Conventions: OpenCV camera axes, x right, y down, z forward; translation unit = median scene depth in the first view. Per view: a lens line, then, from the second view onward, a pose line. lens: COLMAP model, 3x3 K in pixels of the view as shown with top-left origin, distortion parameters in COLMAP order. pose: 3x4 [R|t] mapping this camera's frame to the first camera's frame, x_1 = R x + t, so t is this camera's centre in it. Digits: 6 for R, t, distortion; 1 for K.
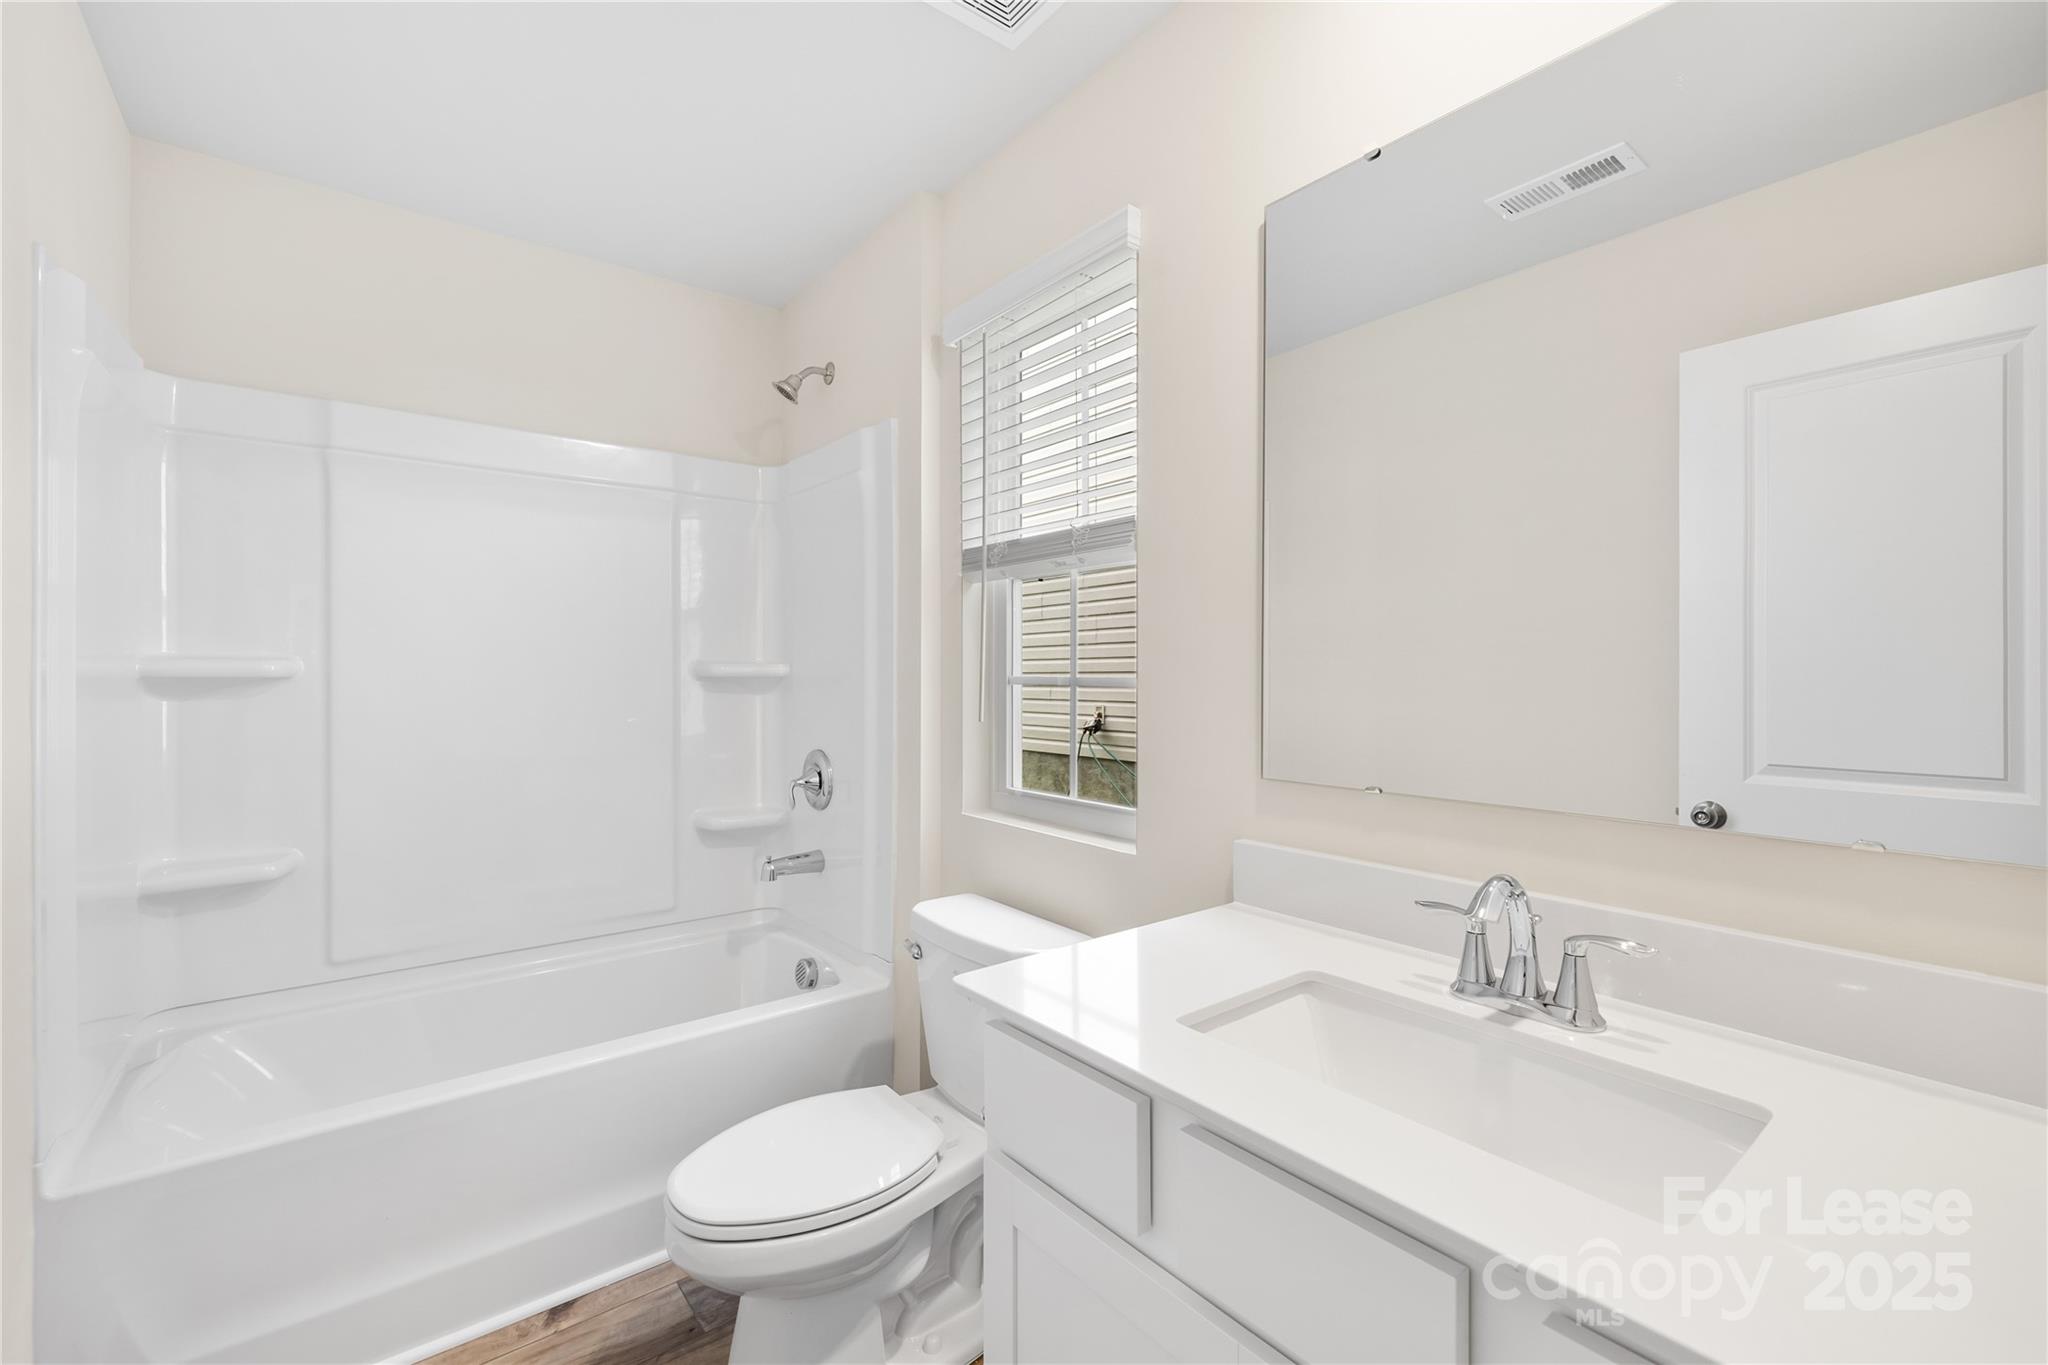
lens RADIAL K [[895.1, 0, 1011.4], [0, 895.1, 679.8], [0, 0, 1]] dist [-0.050532, 0.018998]
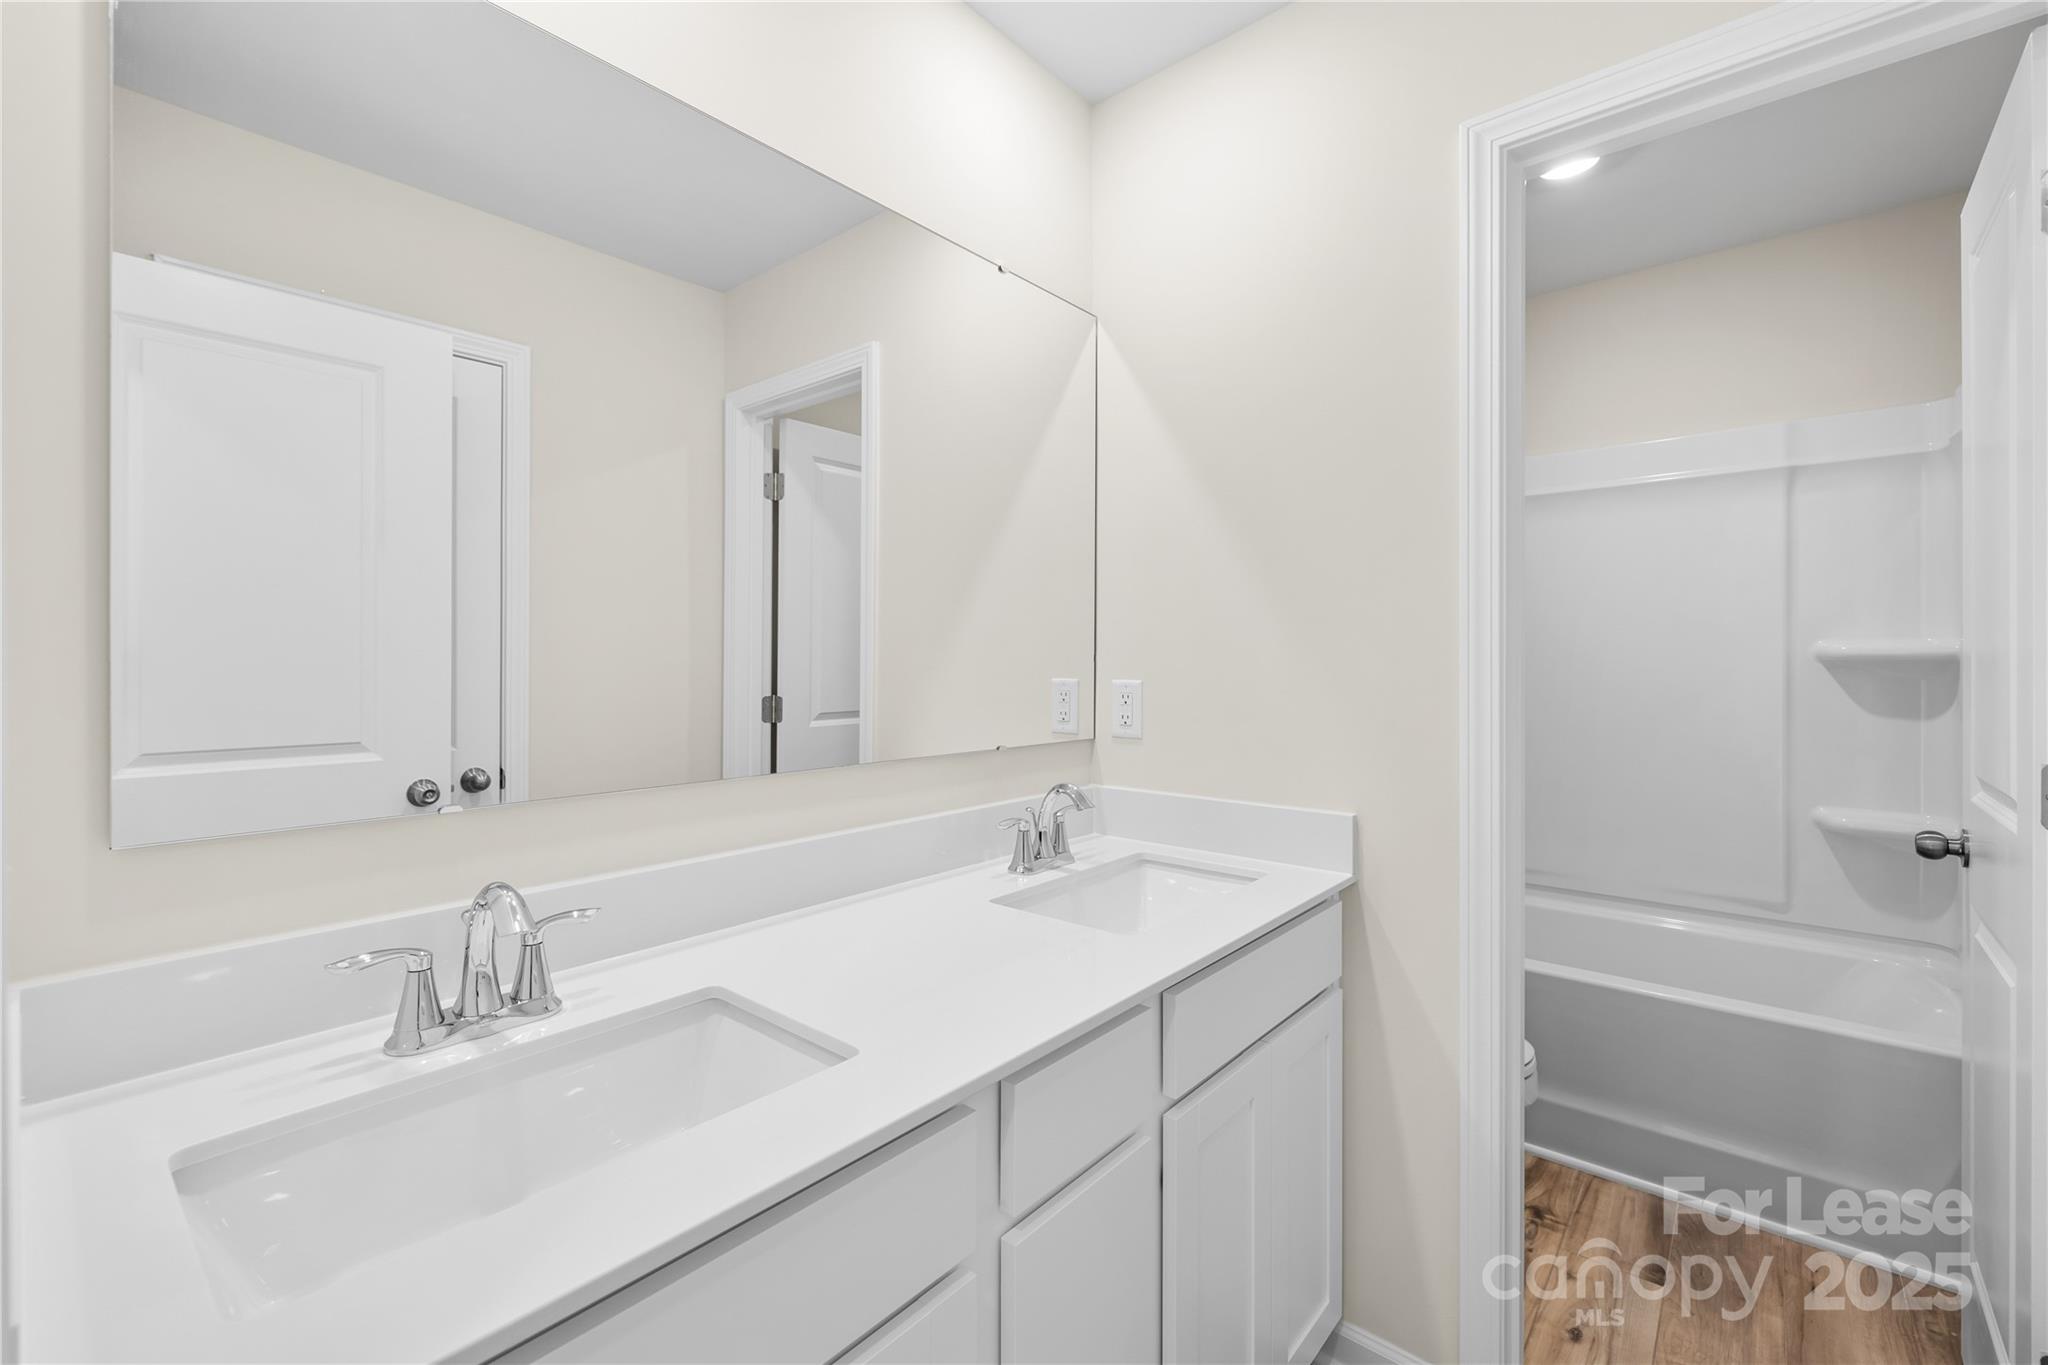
lens RADIAL K [[895.1, 0, 1011.4], [0, 895.1, 679.8], [0, 0, 1]] dist [-0.050532, 0.018998]
pose [[-0.211105, -0.011368, 0.977397, -0.421110], [0.024941, 0.999544, 0.017013, 0.016486], [-0.977145, 0.027969, -0.210725, 0.671565]]
